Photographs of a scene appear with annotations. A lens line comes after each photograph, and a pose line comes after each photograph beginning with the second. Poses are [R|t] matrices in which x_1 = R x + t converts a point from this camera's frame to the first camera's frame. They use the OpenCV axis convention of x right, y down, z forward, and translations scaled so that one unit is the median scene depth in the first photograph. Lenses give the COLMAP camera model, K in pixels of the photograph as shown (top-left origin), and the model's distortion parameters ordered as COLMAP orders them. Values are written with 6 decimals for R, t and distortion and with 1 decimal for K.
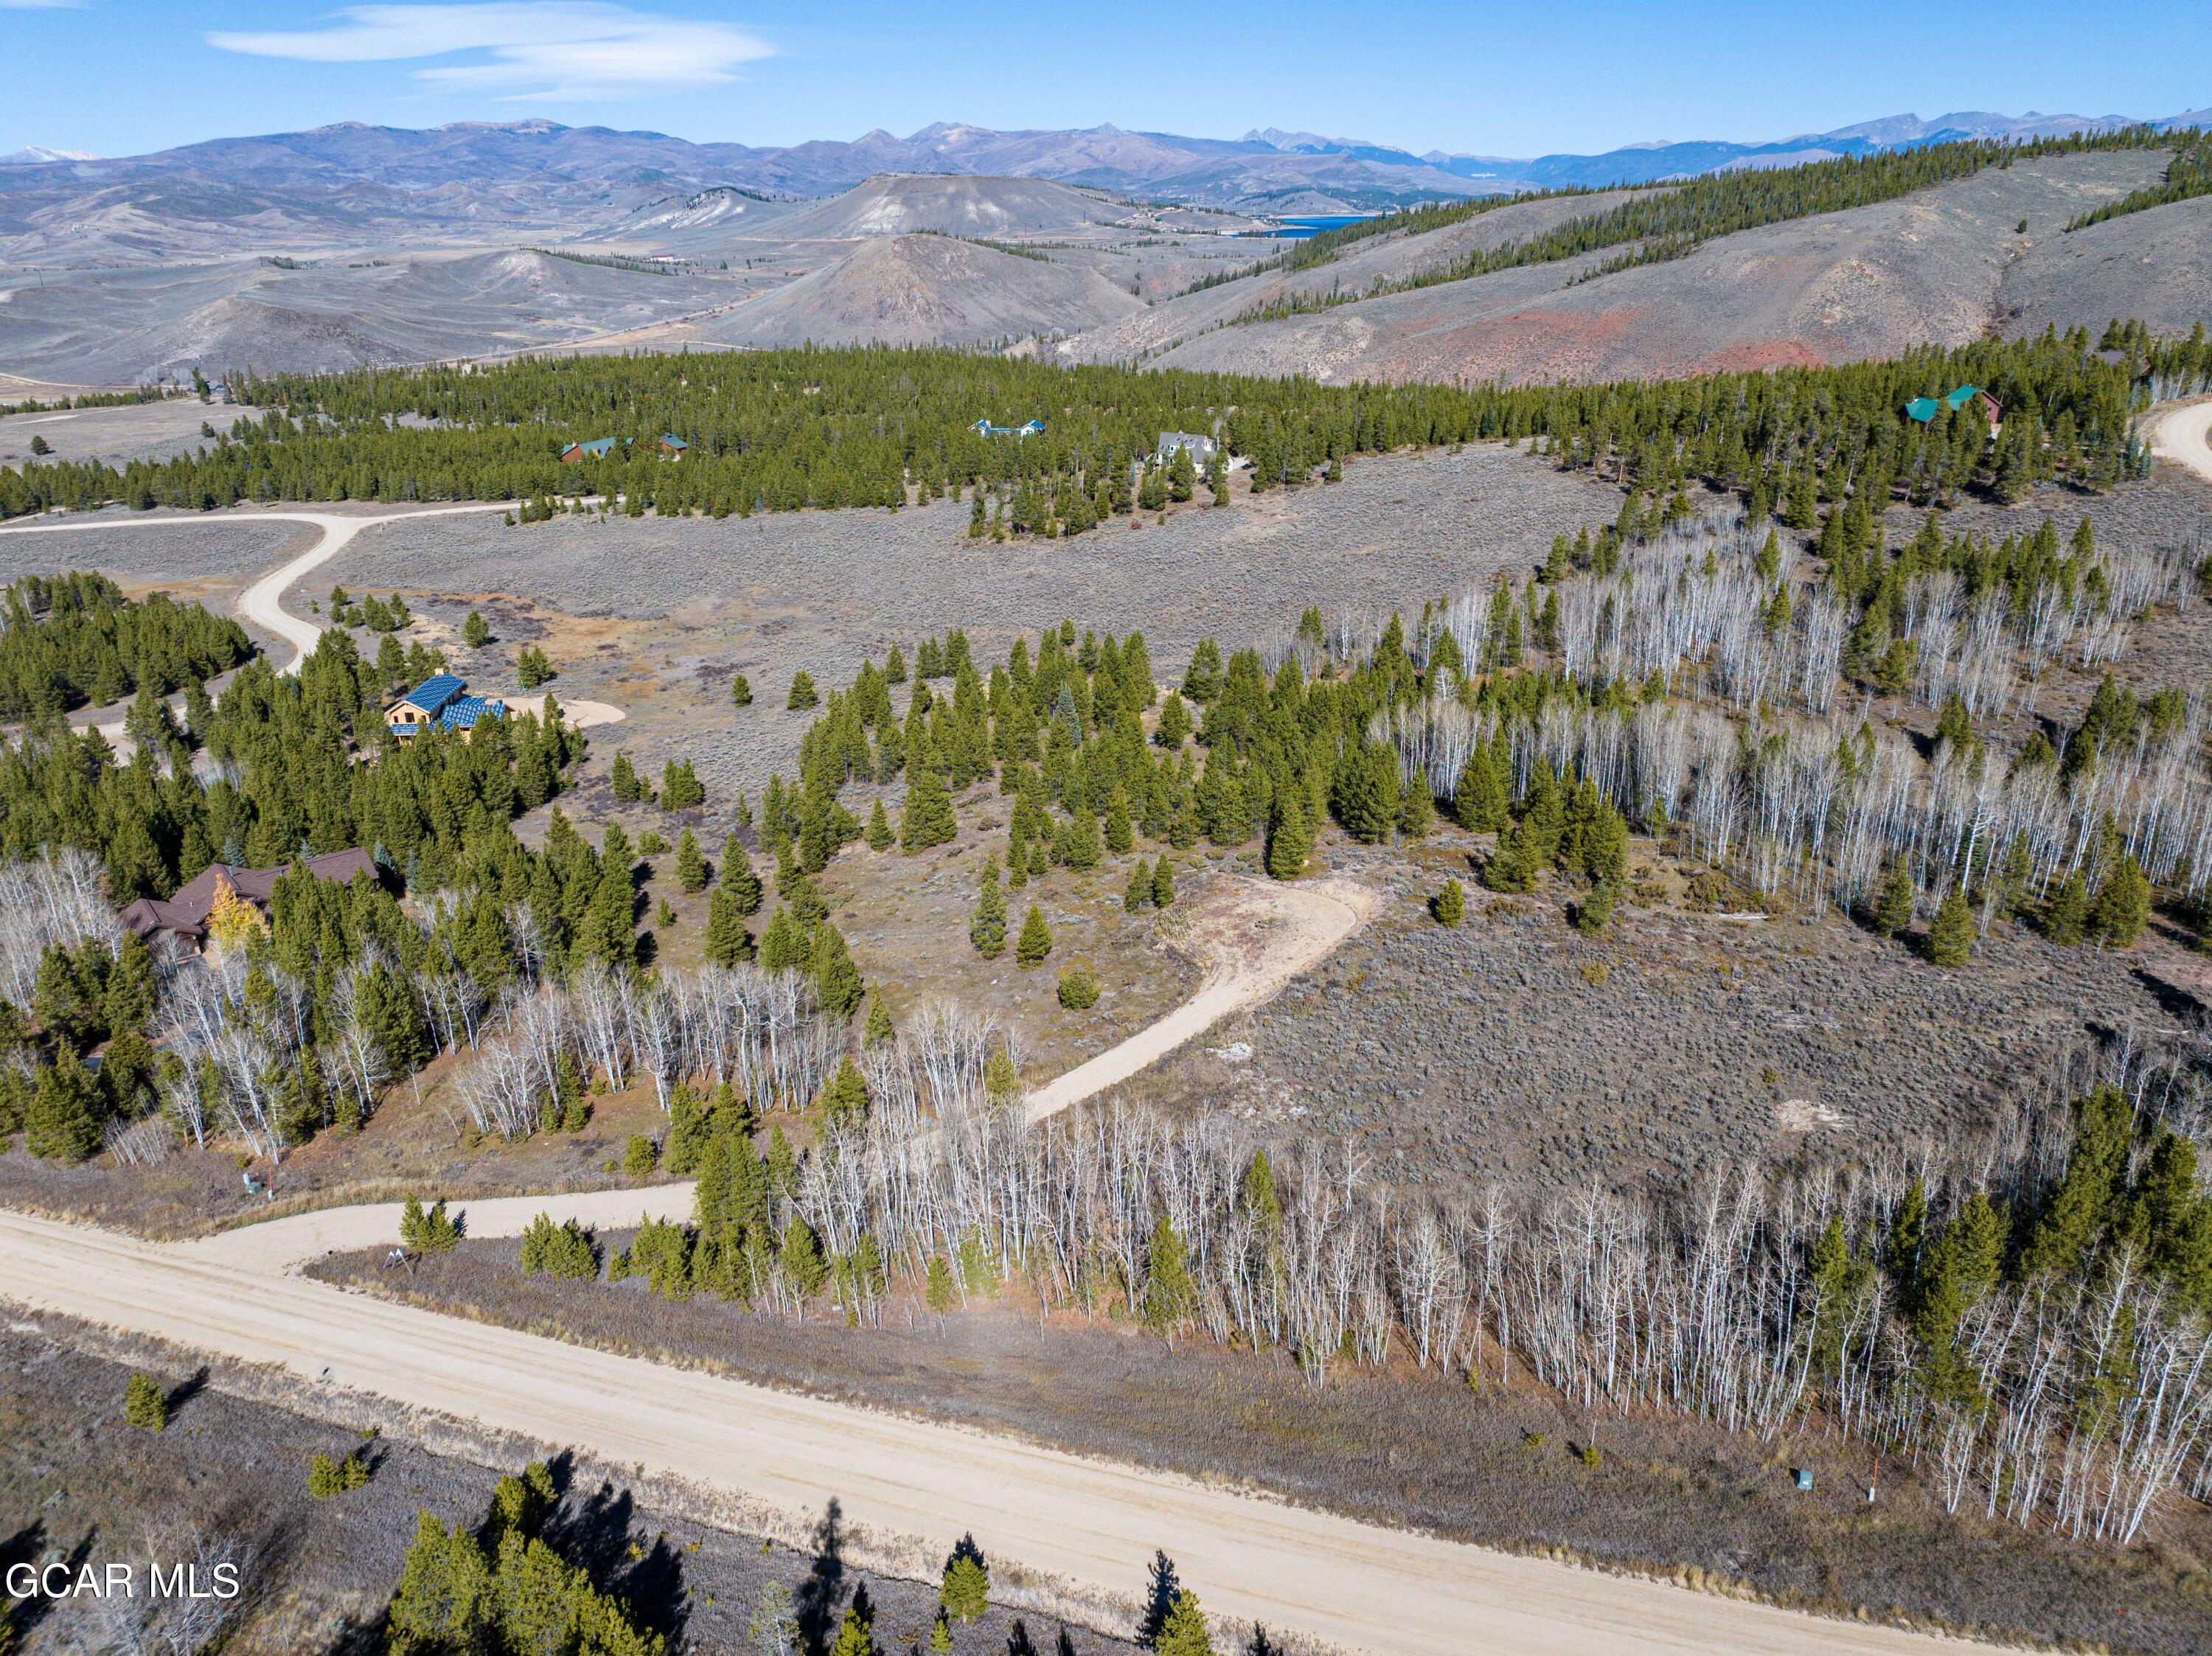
lens RADIAL K [[1571.4, 0, 1111.5], [0, 1571.4, 779.9], [0, 0, 1]] dist [-0.080250, 0.051848]
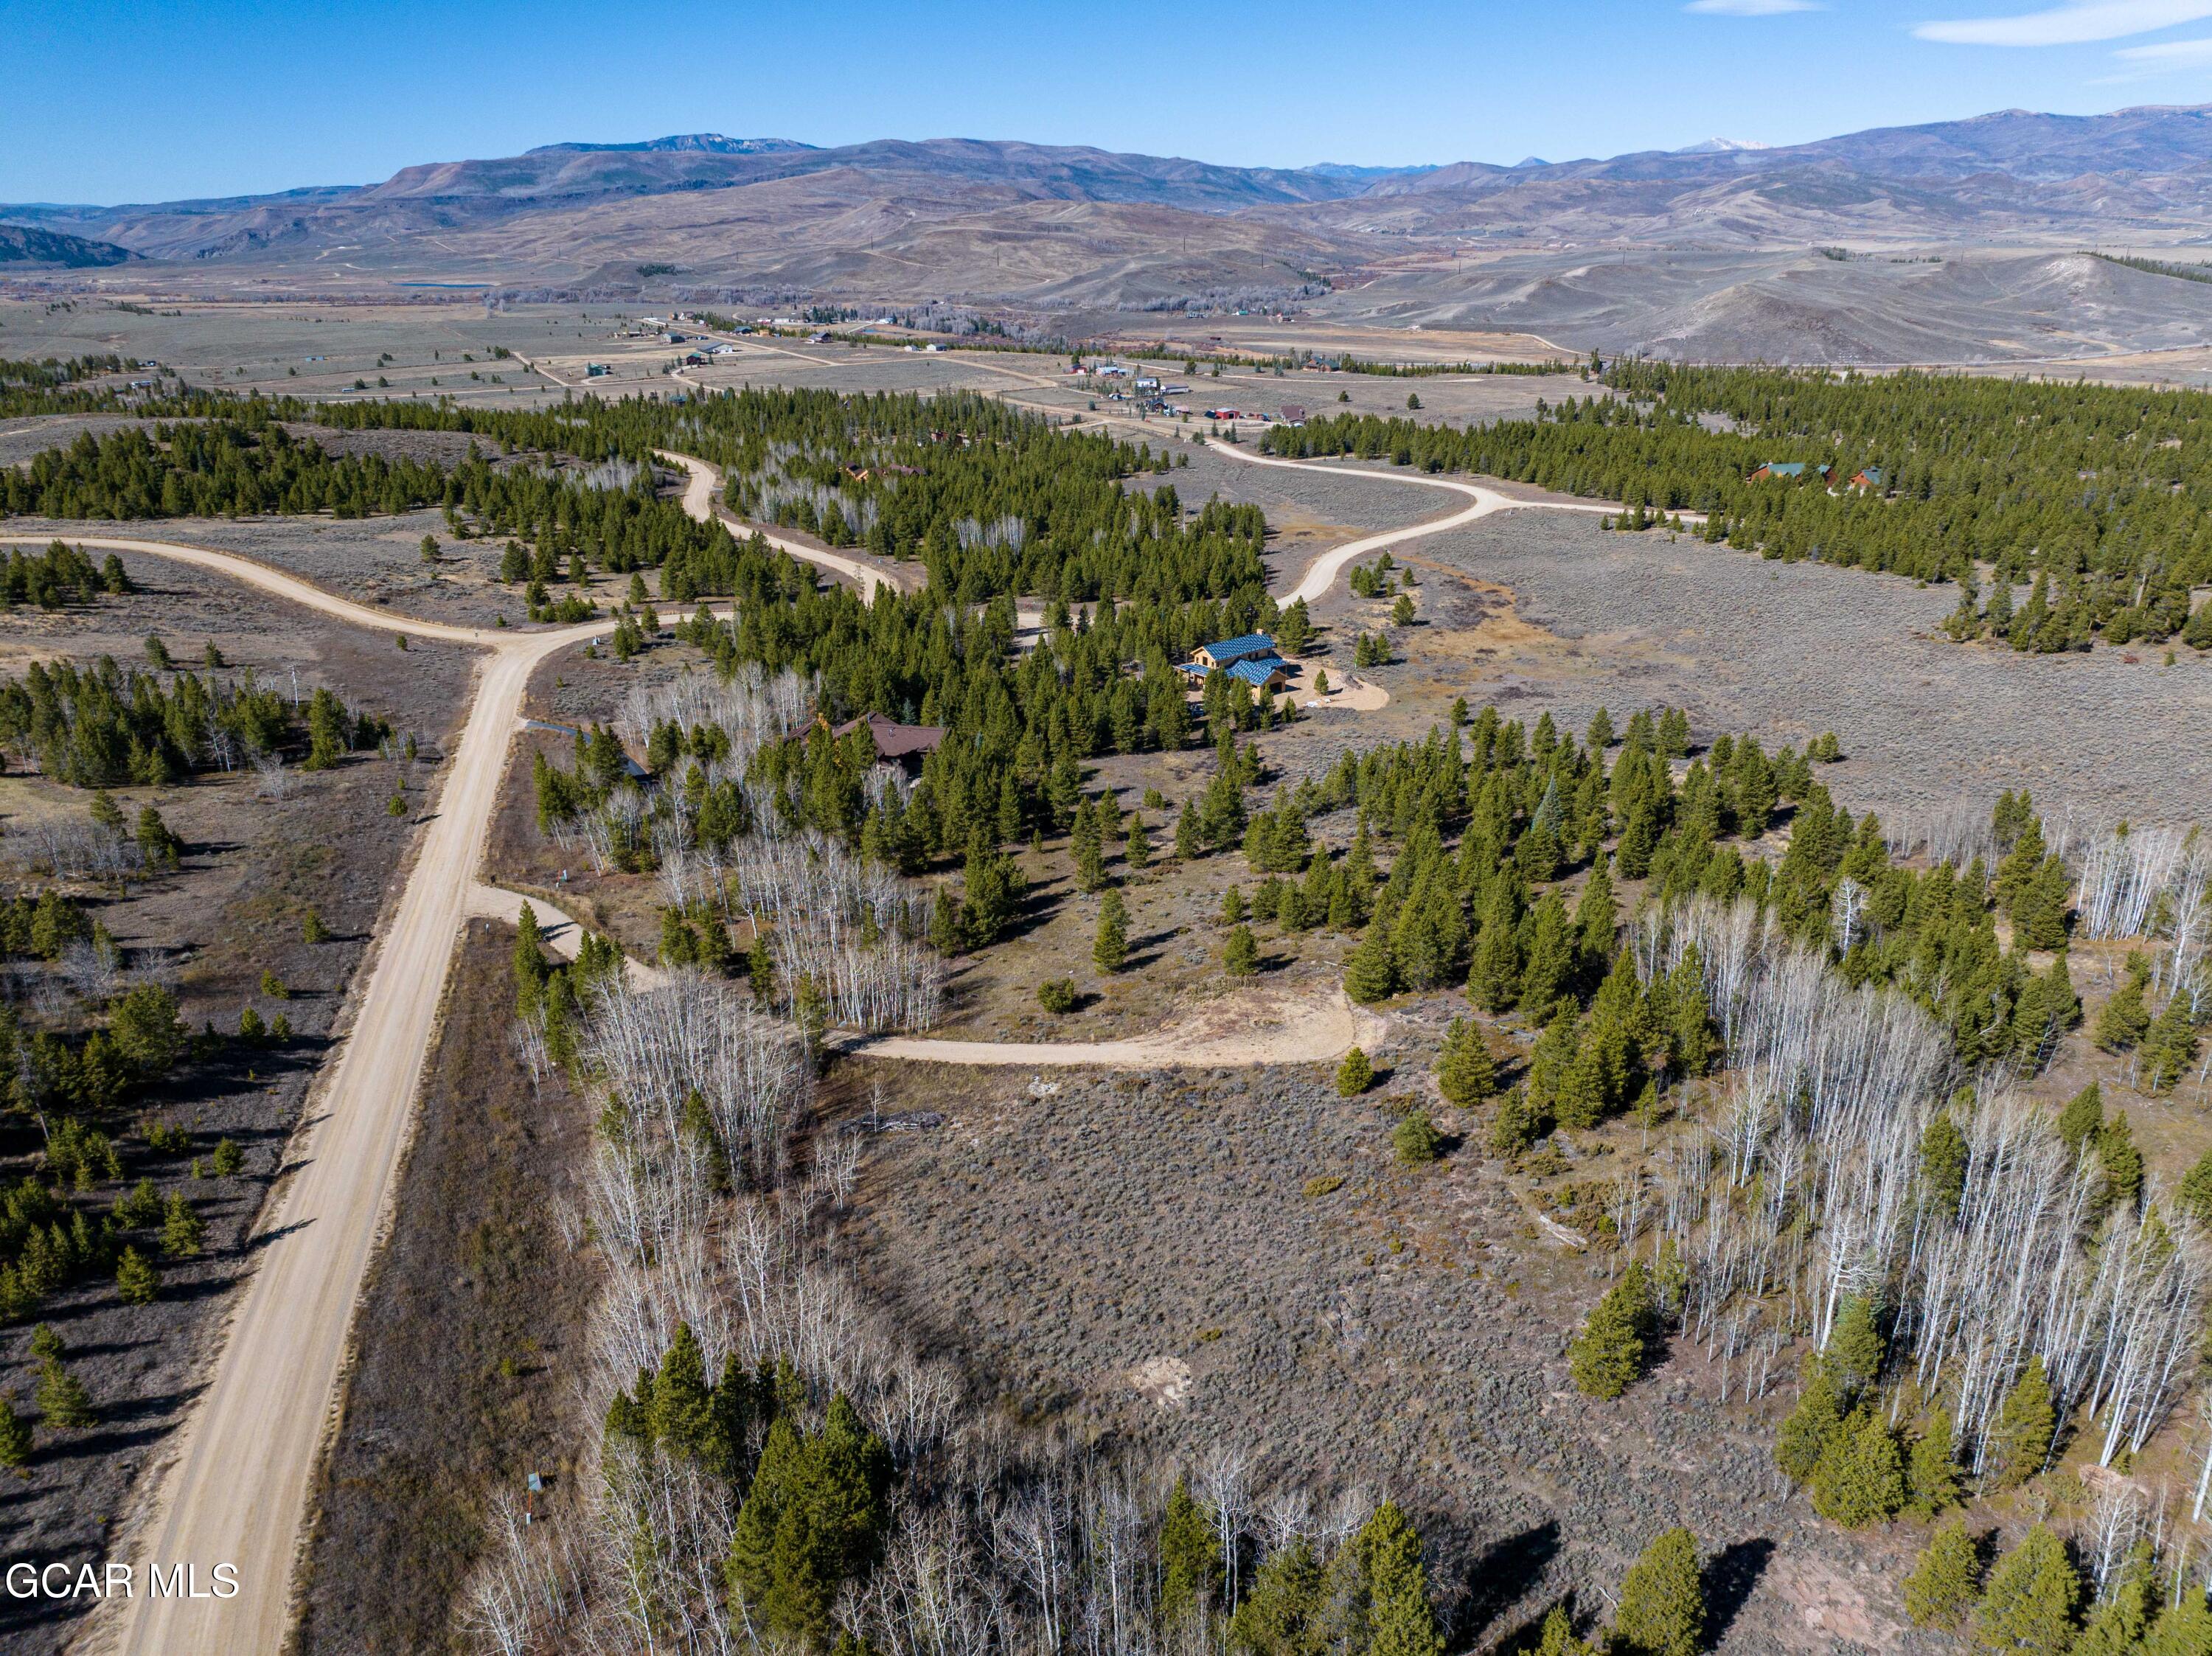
lens RADIAL K [[1571.4, 0, 1111.5], [0, 1571.4, 779.9], [0, 0, 1]] dist [-0.080250, 0.051848]
pose [[0.599540, 0.278692, -0.750255, 0.114861], [-0.273786, 0.952276, 0.134949, -0.024970], [0.752060, 0.124502, 0.647229, 0.042371]]
